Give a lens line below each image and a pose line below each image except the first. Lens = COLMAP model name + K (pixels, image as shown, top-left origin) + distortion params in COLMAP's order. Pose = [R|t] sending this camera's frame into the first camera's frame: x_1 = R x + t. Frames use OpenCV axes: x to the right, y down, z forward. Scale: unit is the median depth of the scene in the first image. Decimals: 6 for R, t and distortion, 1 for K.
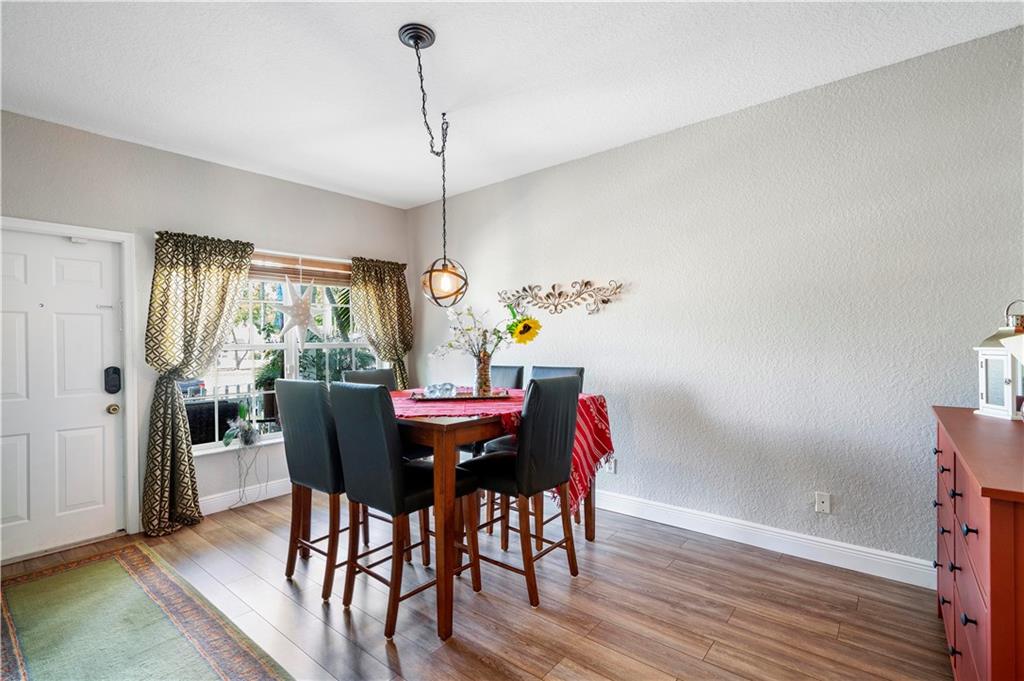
lens RADIAL K [[472.0, 0, 508.5], [0, 472.0, 344.4], [0, 0, 1]] dist [-0.002120, 0.000230]
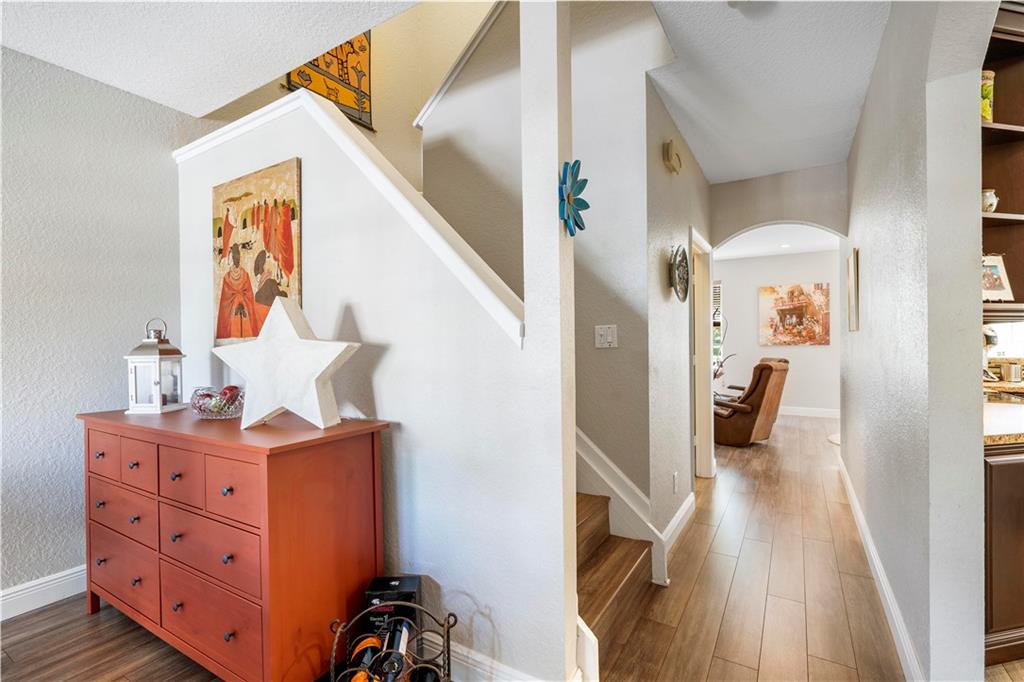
lens RADIAL K [[472.0, 0, 508.5], [0, 472.0, 344.9], [0, 0, 1]] dist [-0.002120, 0.000230]
pose [[-0.147885, 0.012327, 0.988928, -0.278108], [0.019475, 0.999765, -0.009550, 0.007553], [-0.988813, 0.017847, -0.148090, 0.235632]]
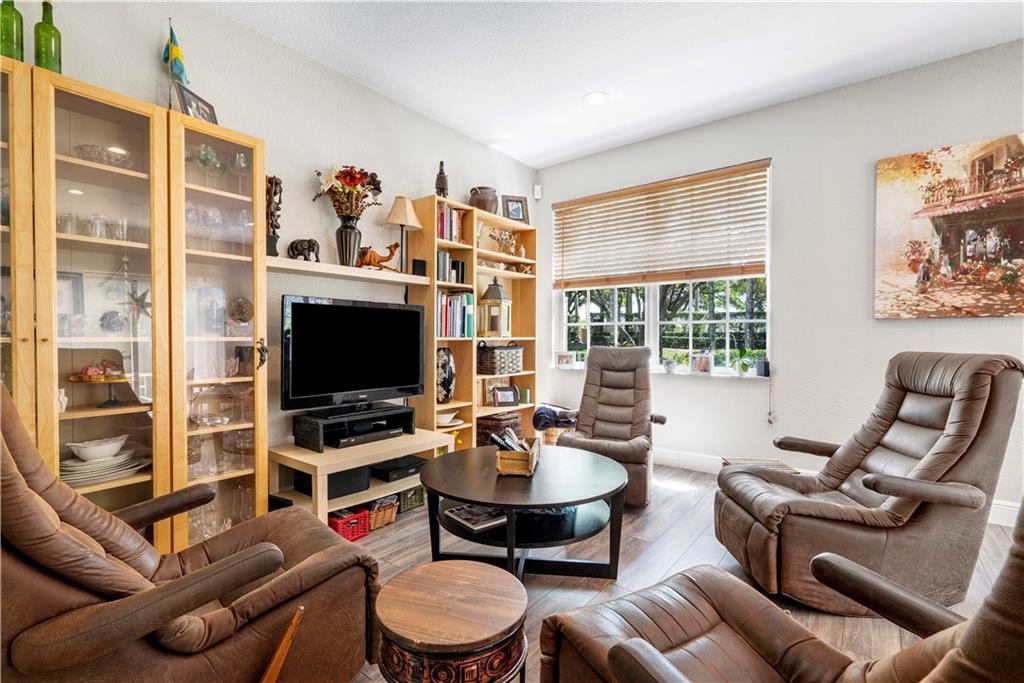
lens RADIAL K [[457.7, 0, 513.7], [0, 457.7, 341.7], [0, 0, 1]] dist [-0.002772, -0.000161]
pose [[-0.023611, 0.003454, 0.999715, 1.712157], [0.000578, 0.999994, -0.003442, 0.080286], [-0.999721, 0.000497, -0.023613, -1.127486]]
